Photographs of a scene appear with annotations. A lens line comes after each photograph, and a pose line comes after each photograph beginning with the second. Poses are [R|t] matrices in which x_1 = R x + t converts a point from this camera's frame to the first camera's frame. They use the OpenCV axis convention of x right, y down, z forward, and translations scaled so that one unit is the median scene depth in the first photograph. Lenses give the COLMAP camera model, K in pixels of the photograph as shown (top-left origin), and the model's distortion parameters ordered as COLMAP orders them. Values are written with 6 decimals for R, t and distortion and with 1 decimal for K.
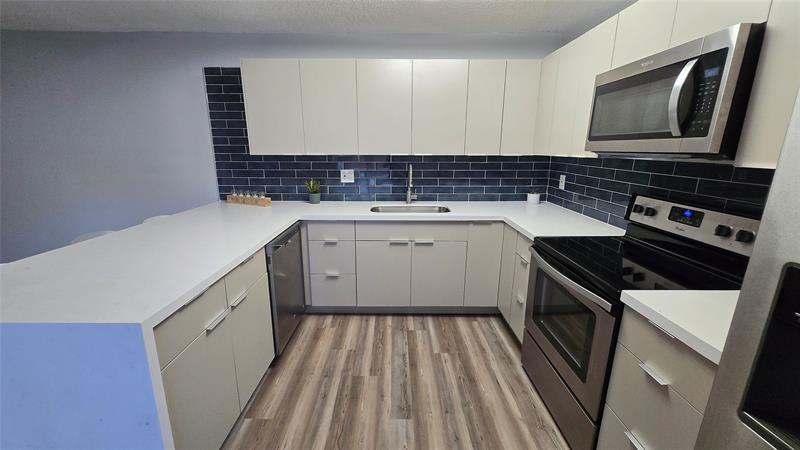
lens RADIAL K [[315.5, 0, 398.0], [0, 315.5, 222.8], [0, 0, 1]] dist [0.000794, -0.000259]
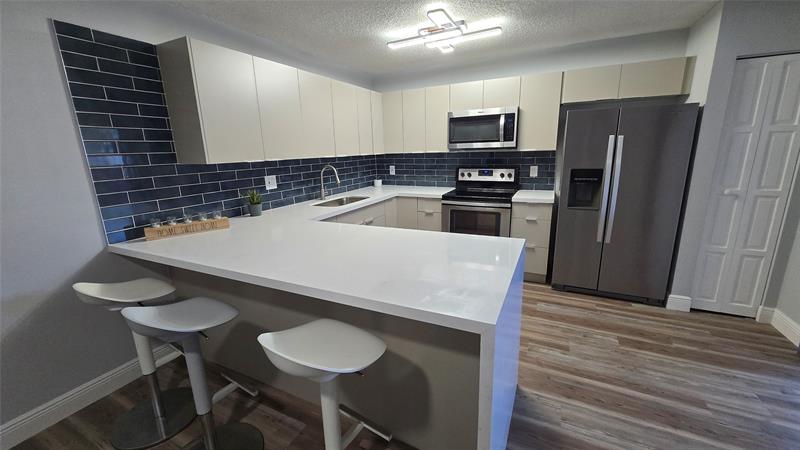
lens RADIAL K [[315.5, 0, 396.0], [0, 315.5, 222.3], [0, 0, 1]] dist [0.000794, -0.000259]
pose [[0.452705, -0.216943, 0.864867, -0.953924], [0.237226, 0.964297, 0.117710, -0.061198], [-0.859524, 0.151881, 0.488006, 0.255143]]
